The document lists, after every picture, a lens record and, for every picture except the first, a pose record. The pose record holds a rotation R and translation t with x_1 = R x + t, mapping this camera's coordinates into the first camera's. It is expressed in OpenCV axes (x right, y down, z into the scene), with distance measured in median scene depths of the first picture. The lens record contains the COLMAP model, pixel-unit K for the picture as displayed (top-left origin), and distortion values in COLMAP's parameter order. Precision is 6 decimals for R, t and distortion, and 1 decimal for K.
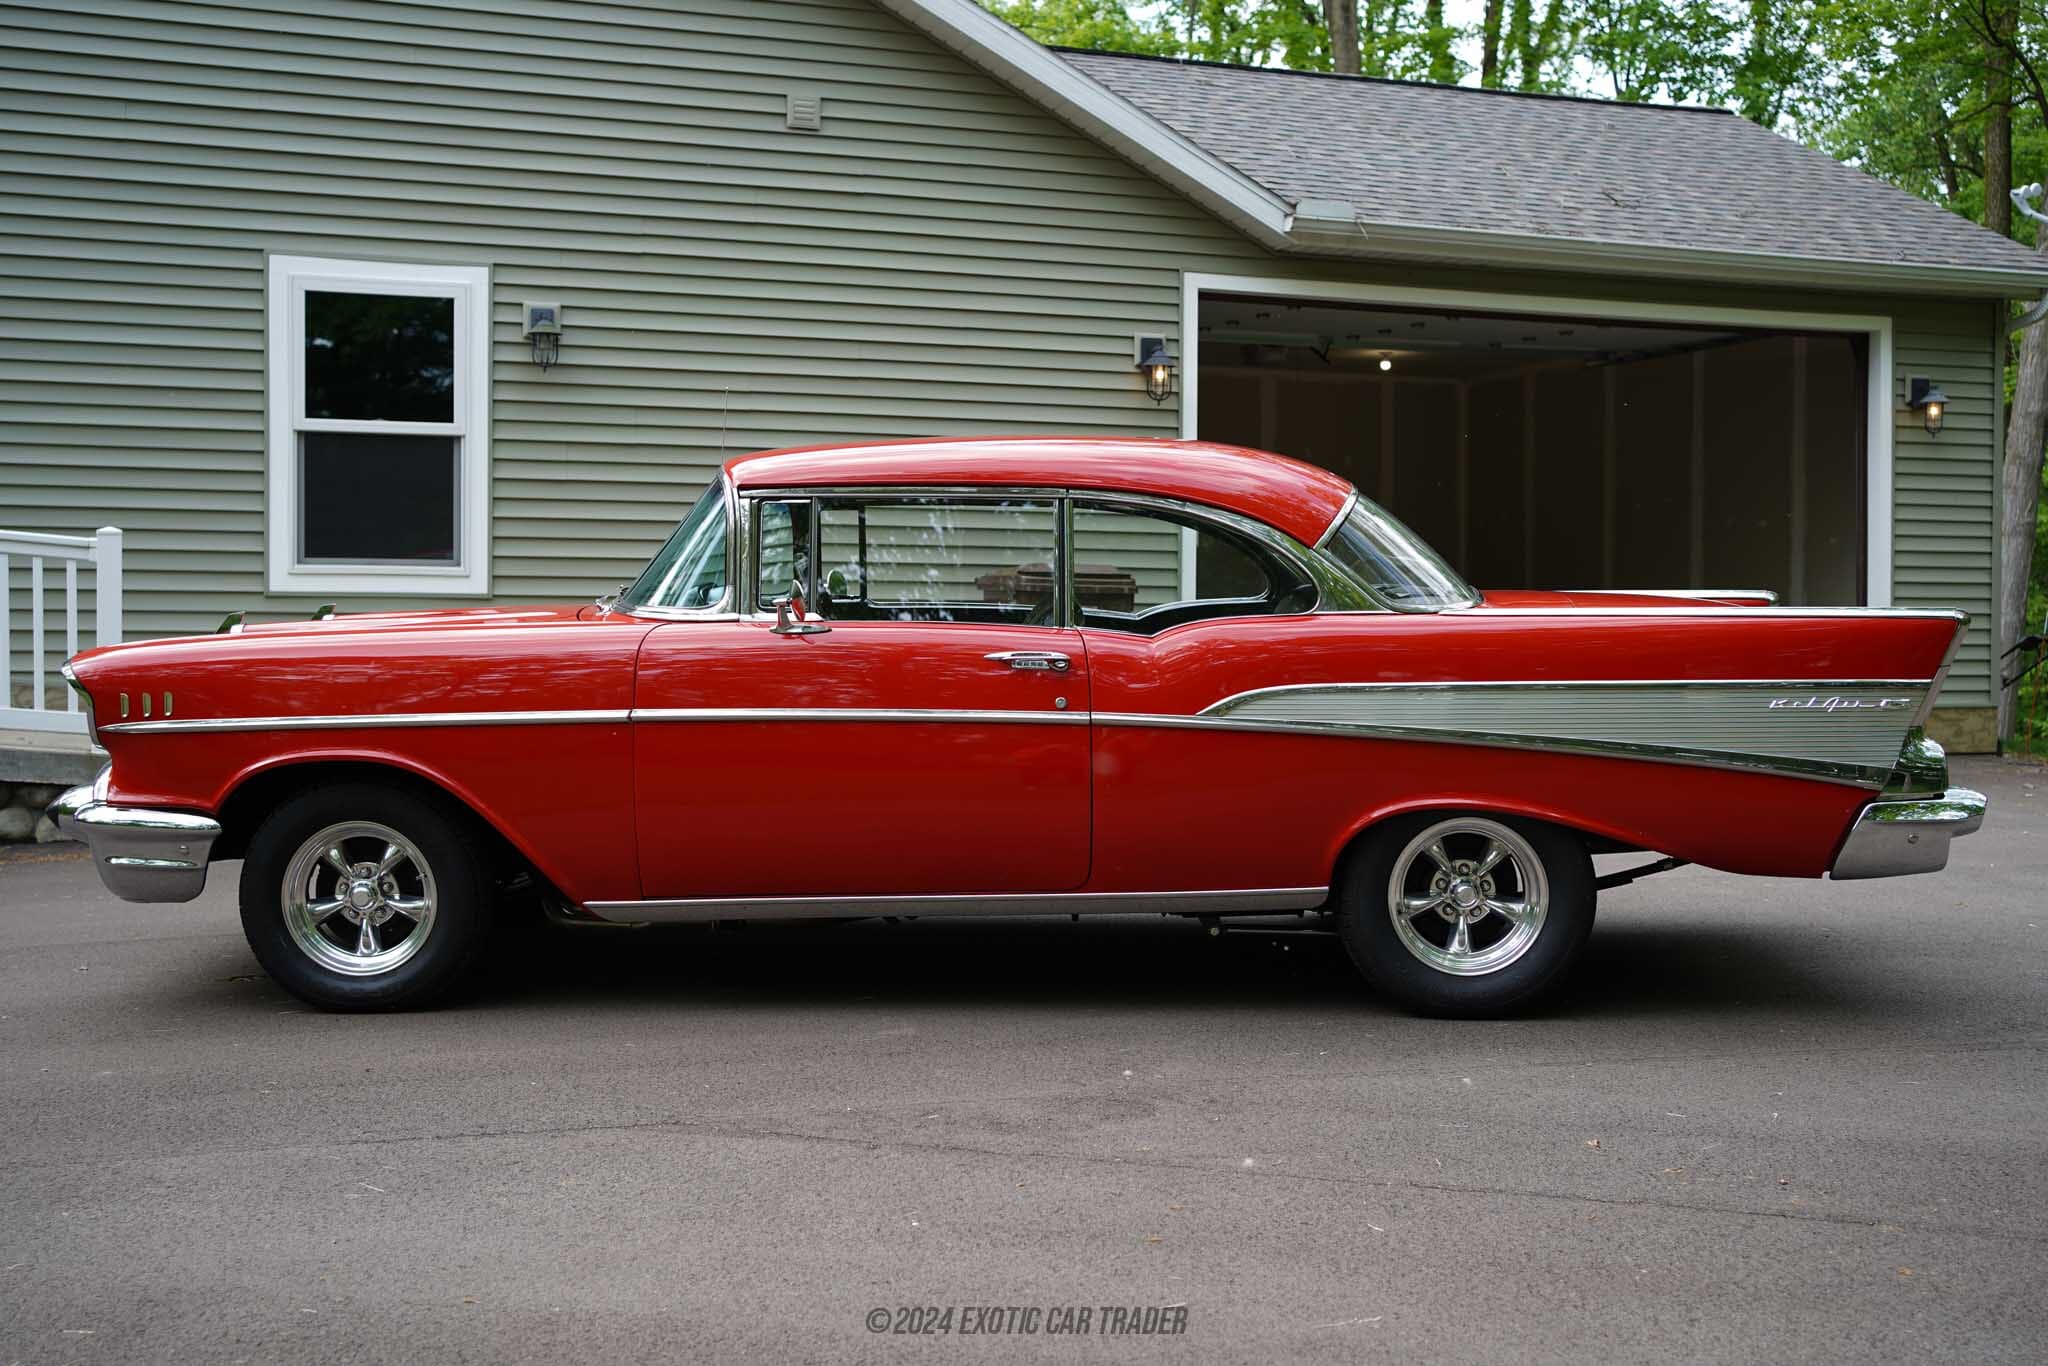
lens RADIAL K [[2408.2, 0, 946.4], [0, 2408.2, 678.2], [0, 0, 1]] dist [-0.026678, 0.156786]
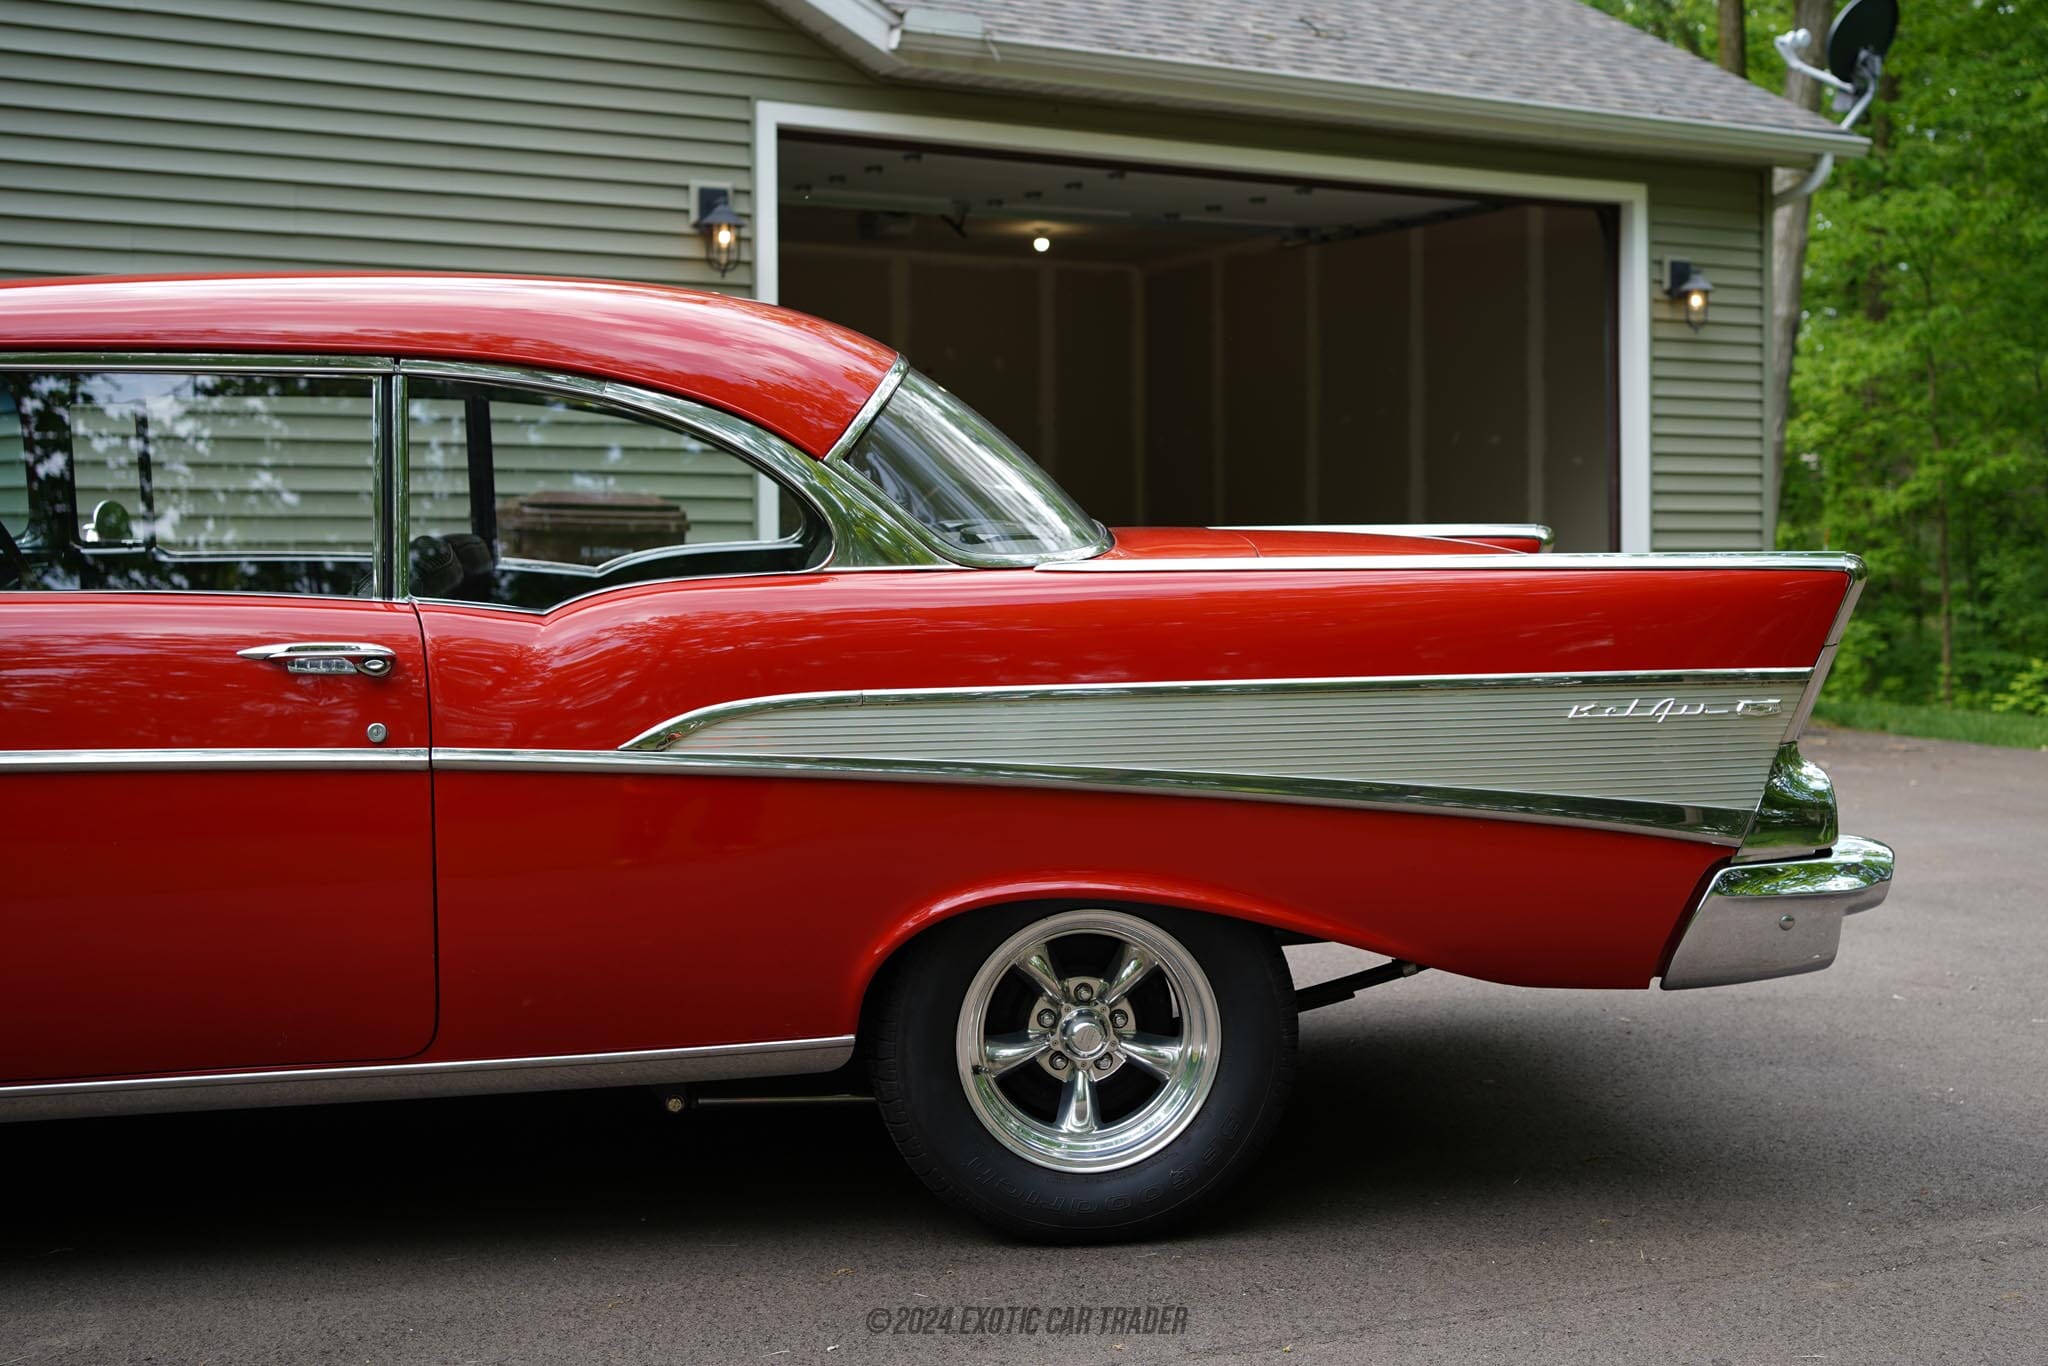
lens RADIAL K [[2673.5, 0, 1025.3], [0, 2673.5, 621.2], [0, 0, 1]] dist [-0.002052, 0.015306]
pose [[0.987087, -0.011711, 0.159753, 0.052428], [0.011710, 0.999931, 0.000947, -0.007912], [-0.159753, 0.000936, 0.987157, 0.188681]]
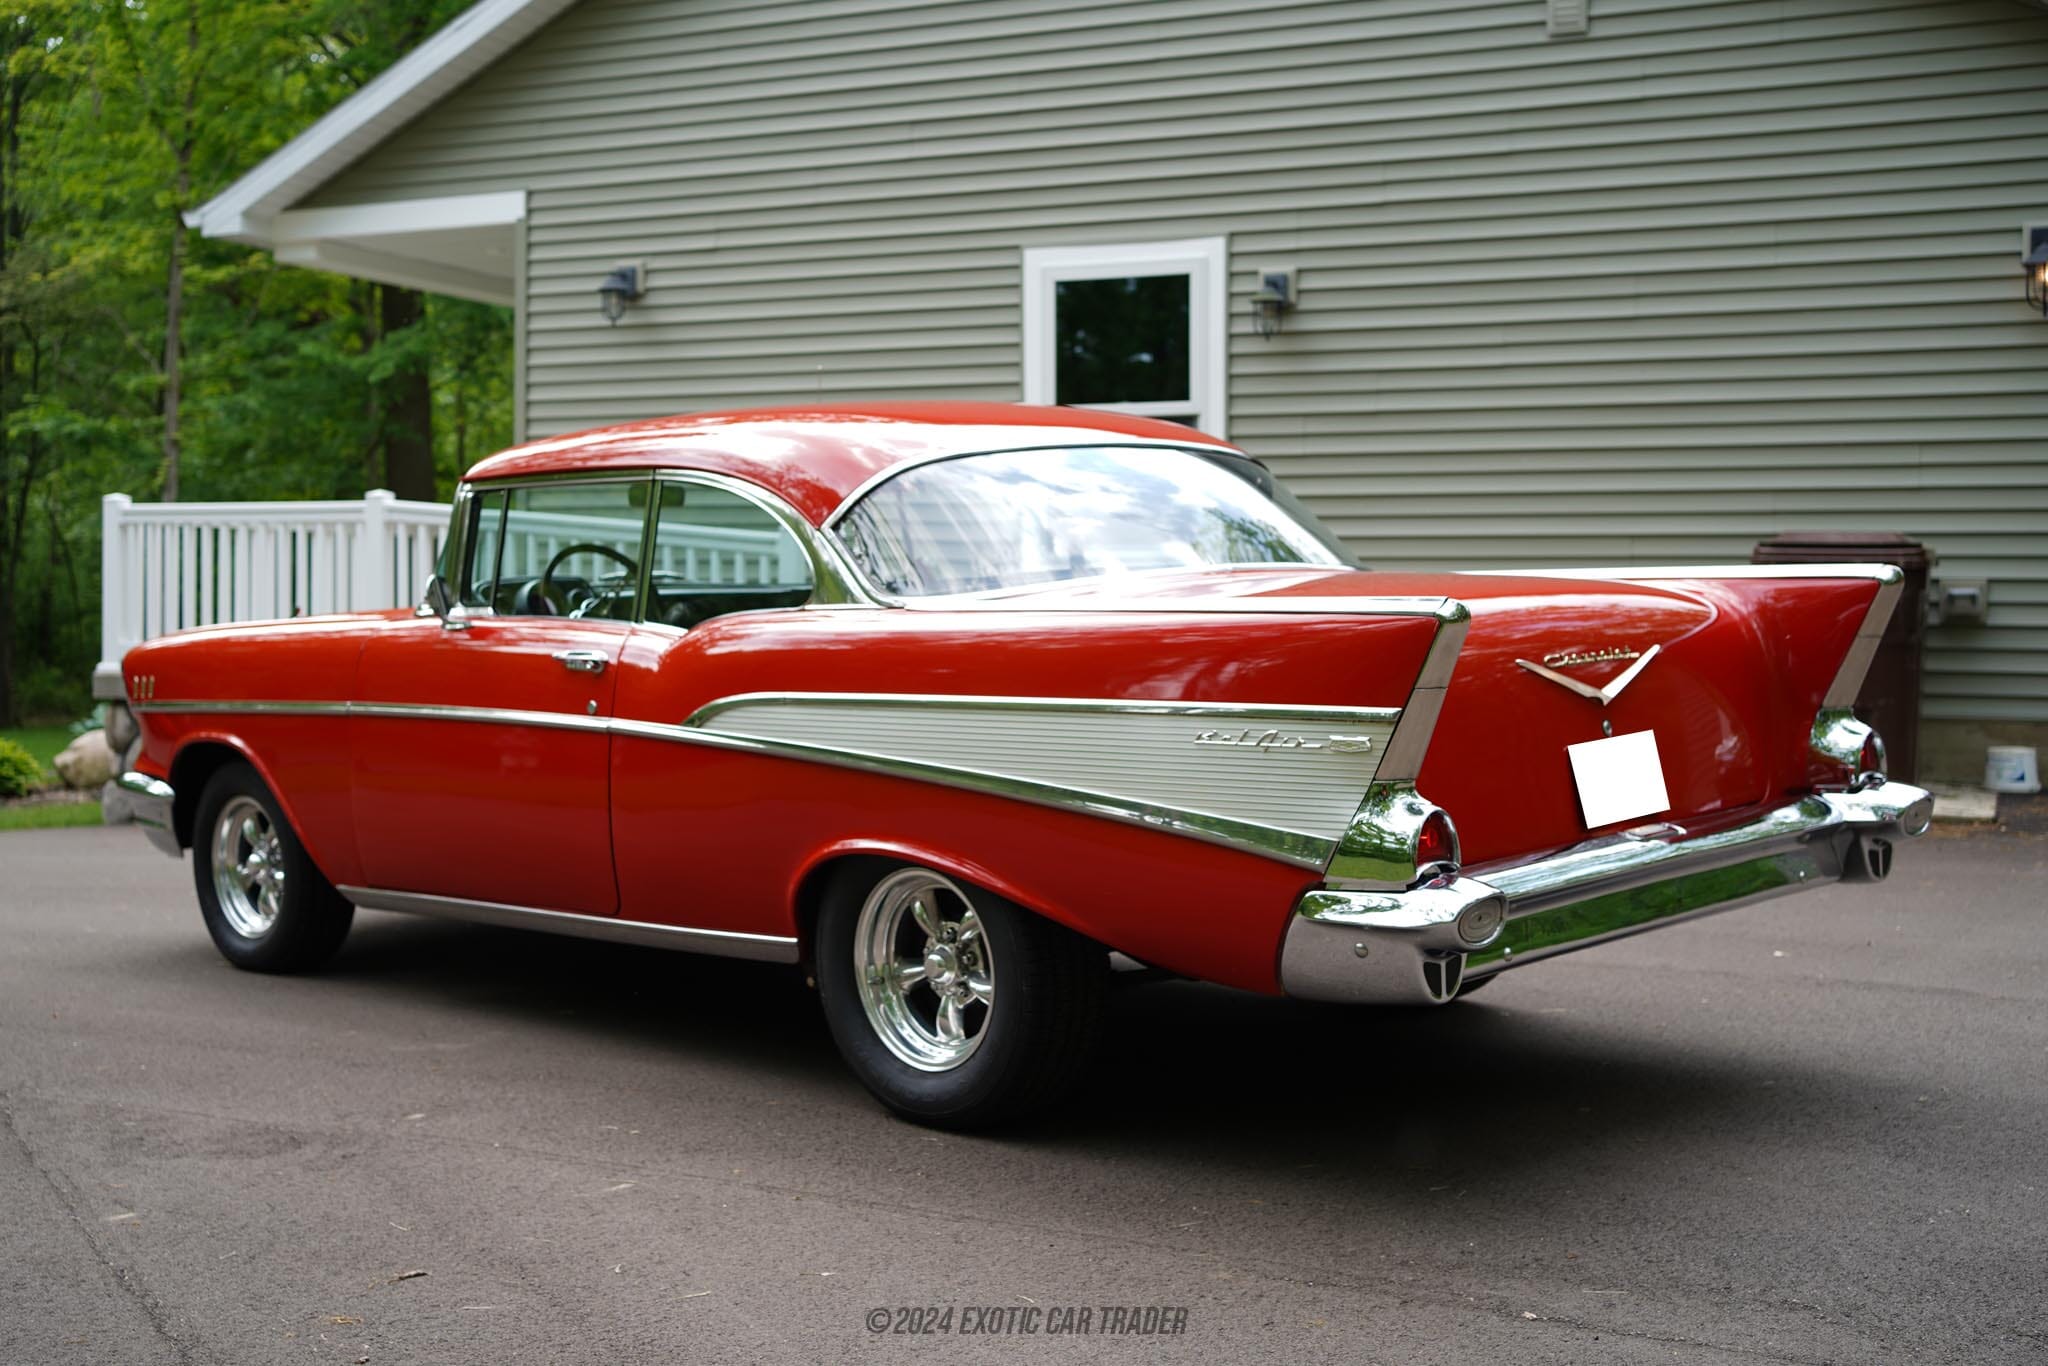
lens RADIAL K [[2408.2, 0, 946.4], [0, 2408.2, 678.2], [0, 0, 1]] dist [-0.026678, 0.156786]
pose [[0.708573, 0.019591, -0.705365, 0.421879], [-0.011260, 0.999801, 0.016457, -0.009302], [0.705547, -0.003719, 0.708653, 0.243817]]
